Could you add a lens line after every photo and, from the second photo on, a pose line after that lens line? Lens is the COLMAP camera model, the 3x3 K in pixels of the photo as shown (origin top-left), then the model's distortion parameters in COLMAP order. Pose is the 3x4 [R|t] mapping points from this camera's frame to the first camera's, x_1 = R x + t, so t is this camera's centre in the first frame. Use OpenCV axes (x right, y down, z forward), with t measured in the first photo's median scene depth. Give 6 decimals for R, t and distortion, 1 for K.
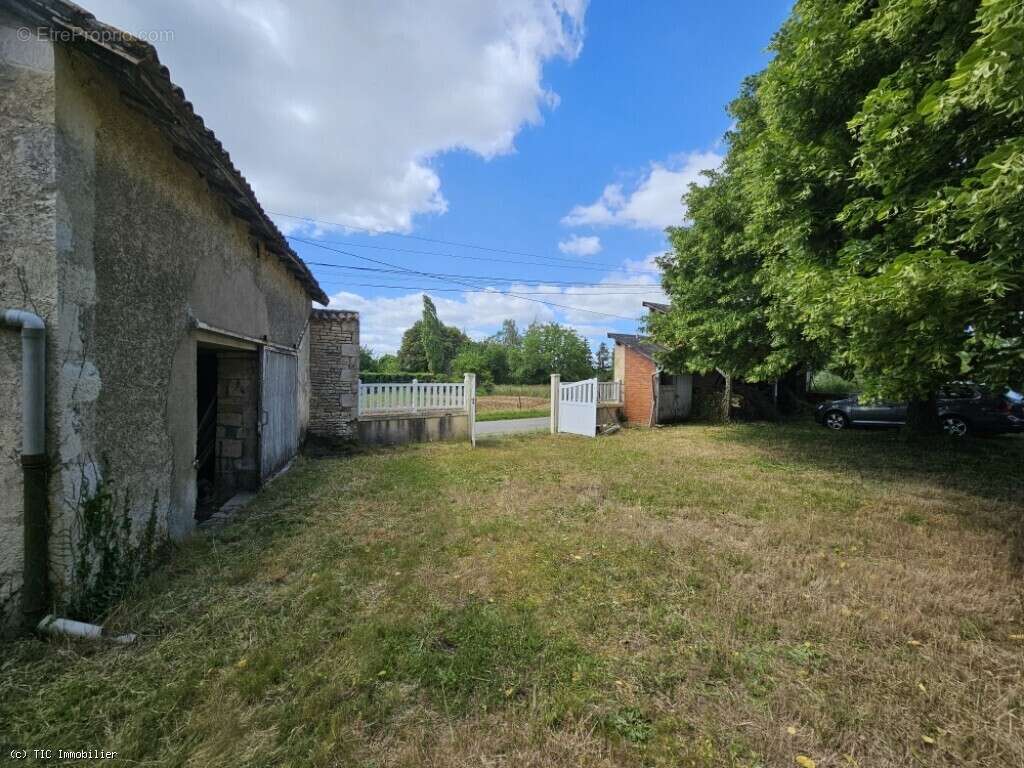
lens RADIAL K [[416.6, 0, 512.3], [0, 416.6, 386.3], [0, 0, 1]] dist [-0.000694, -0.000009]
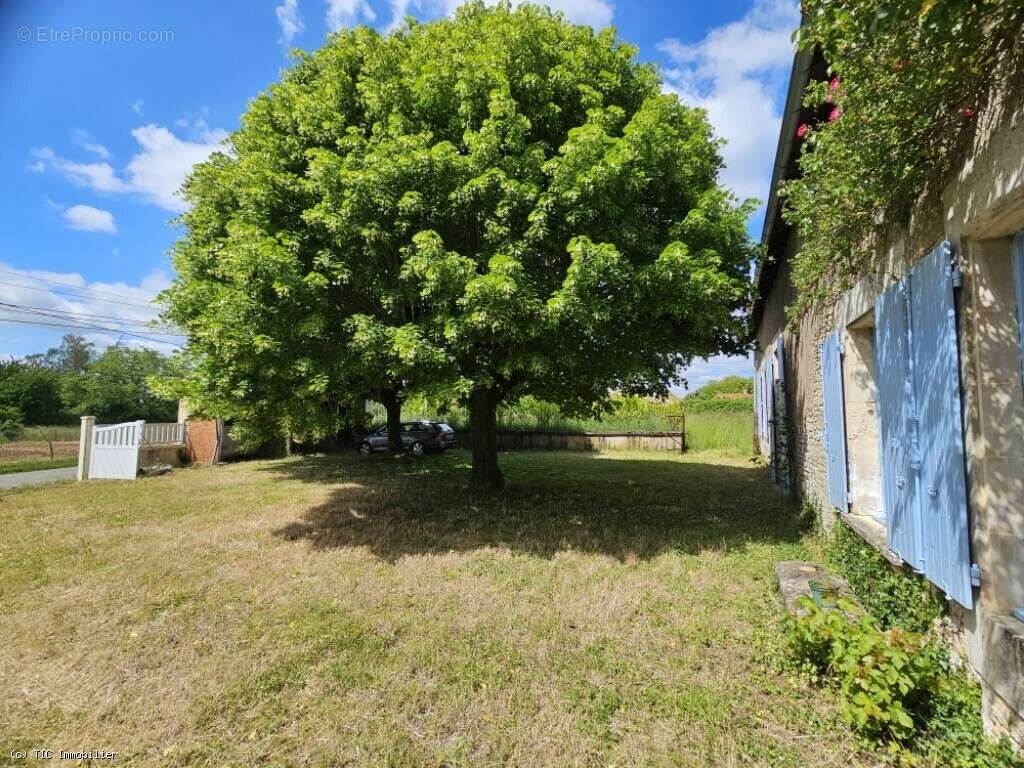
lens RADIAL K [[416.6, 0, 512.3], [0, 416.6, 386.3], [0, 0, 1]] dist [-0.000694, -0.000009]
pose [[0.698898, 0.048467, 0.713577, 0.097198], [0.014156, 0.996568, -0.081553, -0.006317], [-0.715081, 0.067098, 0.695814, -0.322046]]
